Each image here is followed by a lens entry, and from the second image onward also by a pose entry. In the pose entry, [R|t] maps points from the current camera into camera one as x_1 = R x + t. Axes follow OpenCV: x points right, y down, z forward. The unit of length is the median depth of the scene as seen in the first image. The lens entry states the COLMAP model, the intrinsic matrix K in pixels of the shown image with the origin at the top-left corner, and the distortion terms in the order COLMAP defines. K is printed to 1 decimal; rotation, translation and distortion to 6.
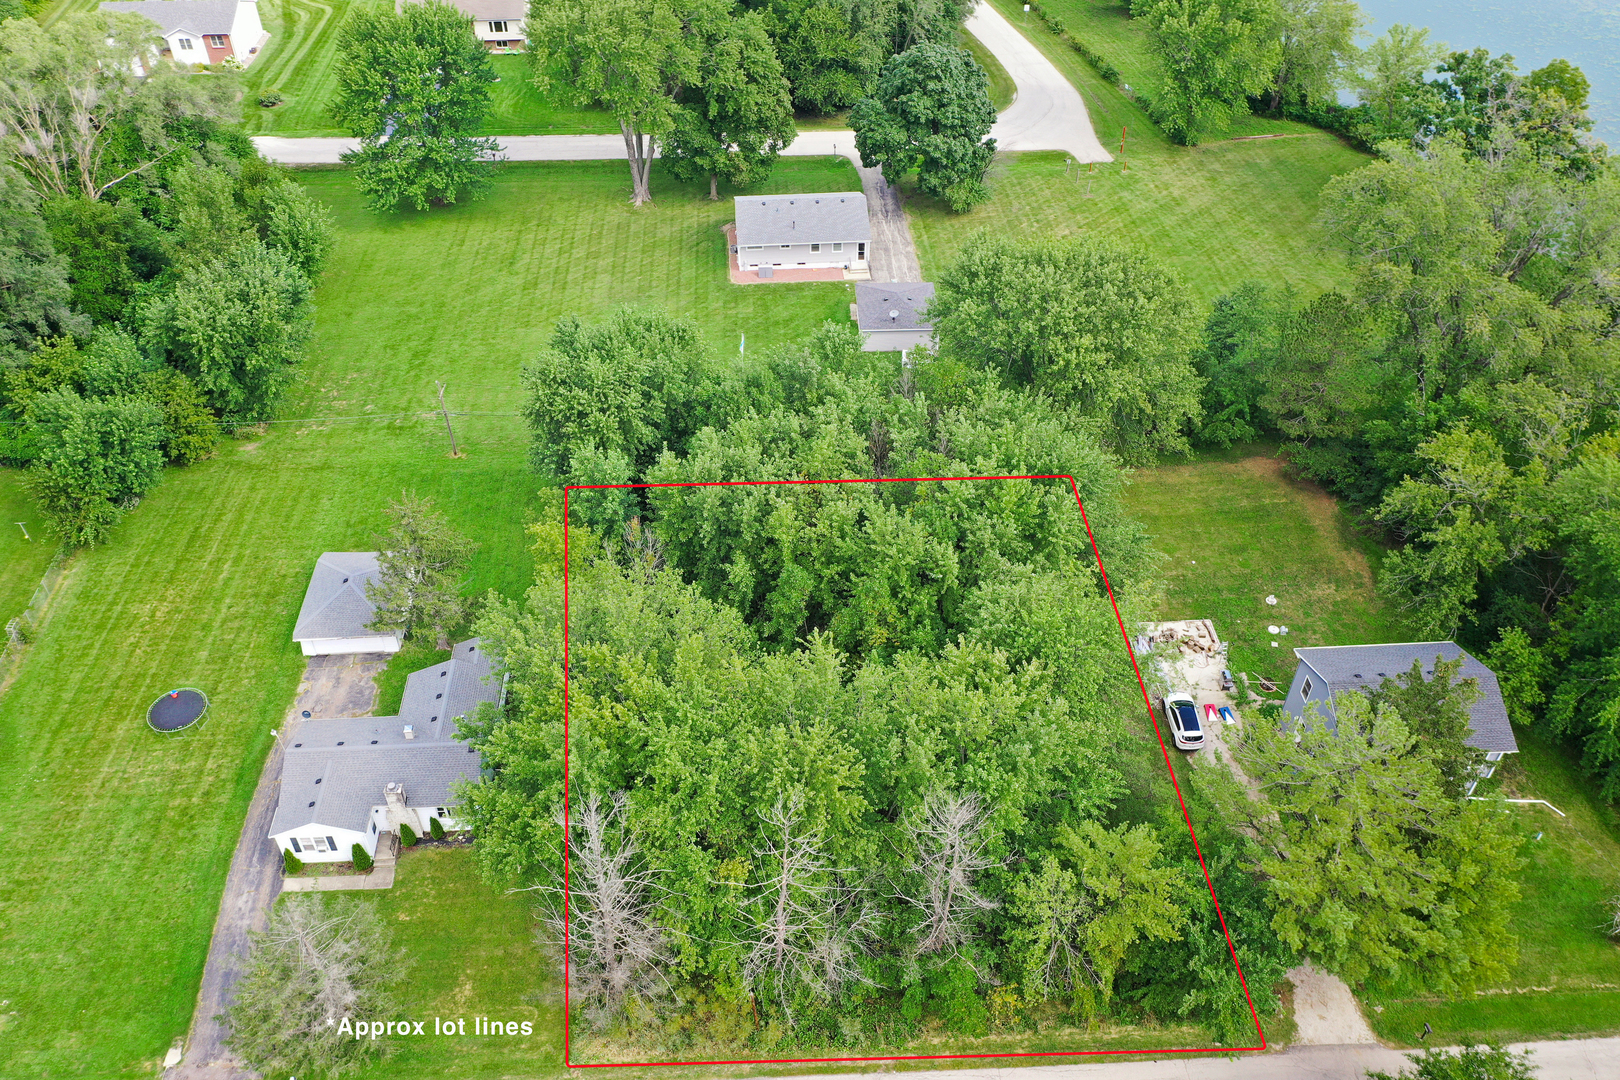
lens RADIAL K [[1279.0, 0, 805.7], [0, 1279.0, 542.7], [0, 0, 1]] dist [-0.002905, 0.000655]
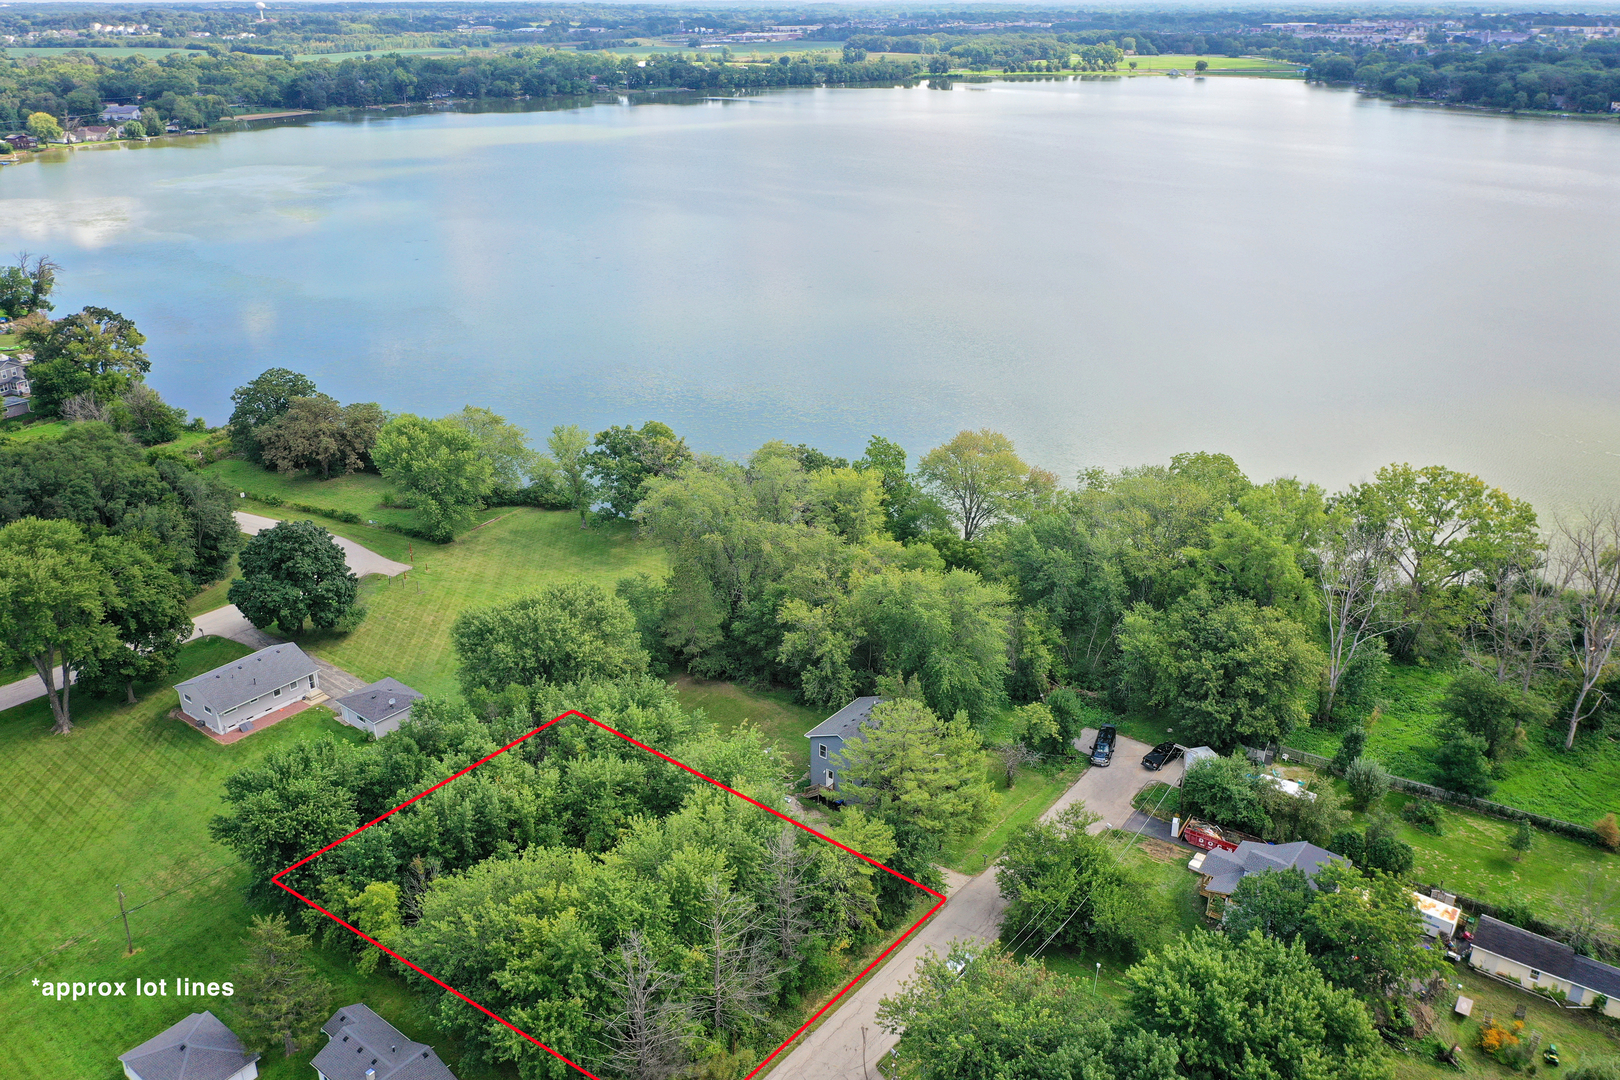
lens RADIAL K [[1279.8, 0, 806.9], [0, 1279.8, 538.3], [0, 0, 1]] dist [-0.001442, -0.000732]
pose [[0.659607, -0.292882, 0.692198, -0.454330], [0.501054, 0.857807, -0.114509, 0.034765], [-0.560235, 0.422359, 0.712565, -0.207506]]
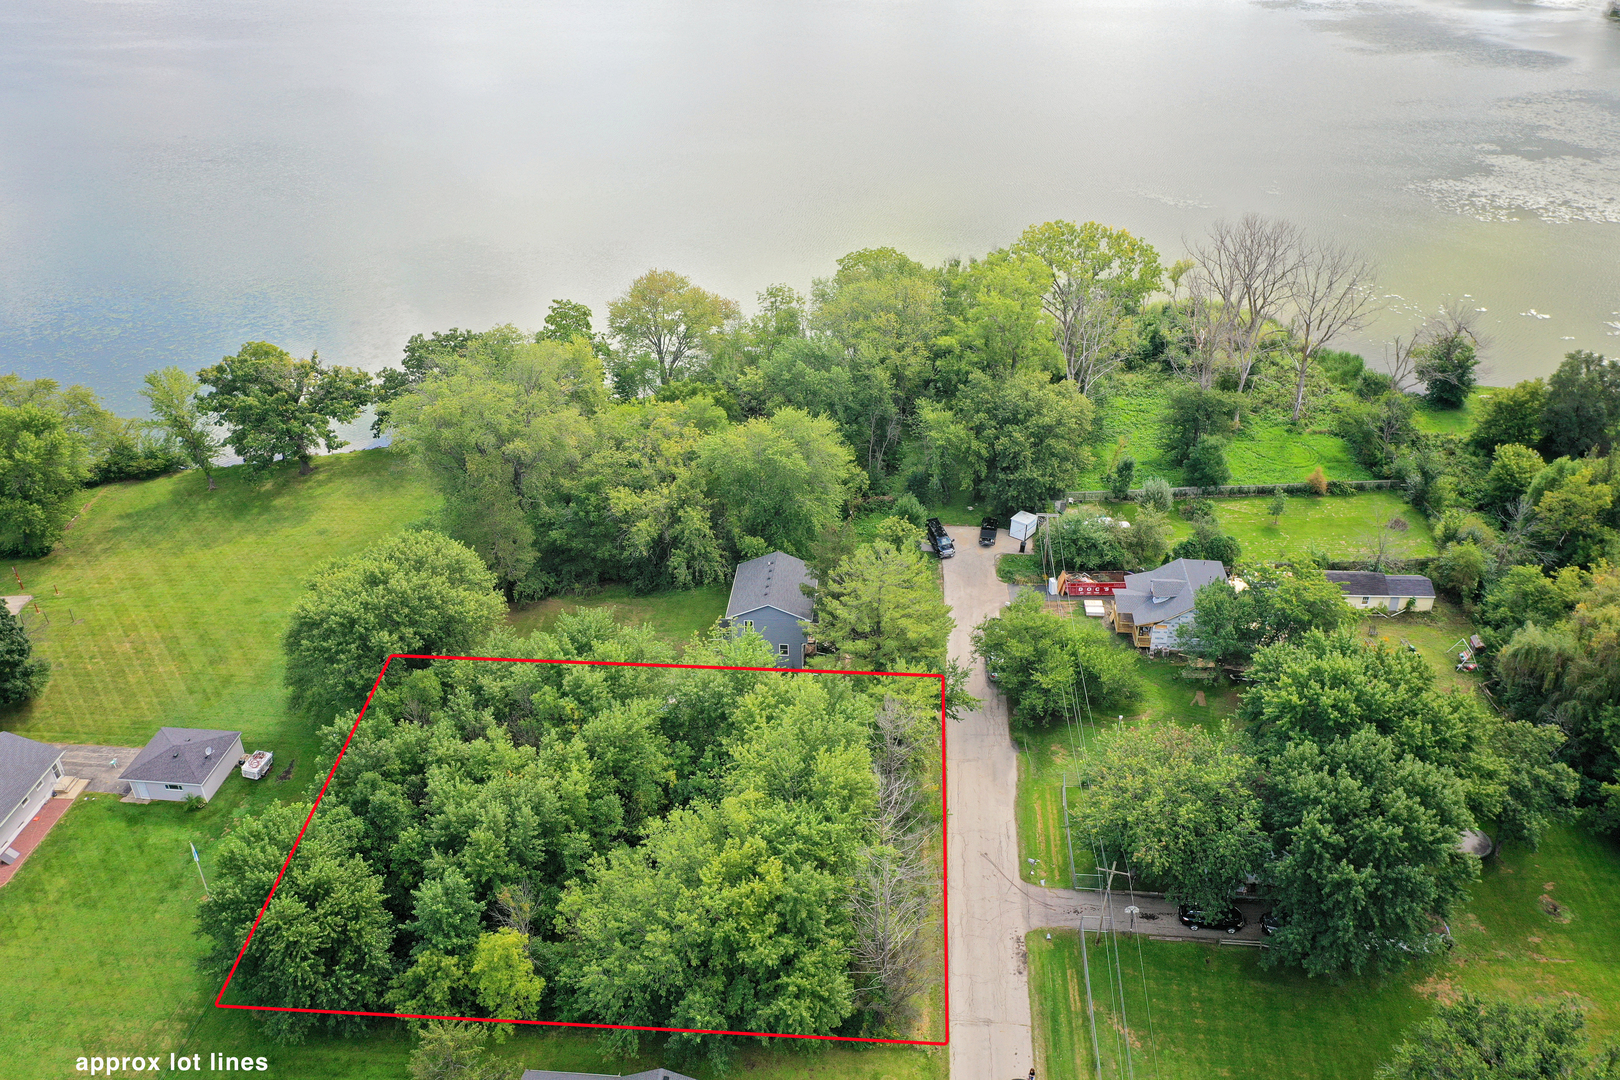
lens RADIAL K [[1273.0, 0, 804.6], [0, 1273.0, 540.3], [0, 0, 1]] dist [-0.002247, 0.003625]
pose [[0.140549, -0.510638, 0.848230, -0.578810], [0.674432, 0.676597, 0.295563, -0.245234], [-0.724836, 0.530533, 0.439486, 0.104901]]
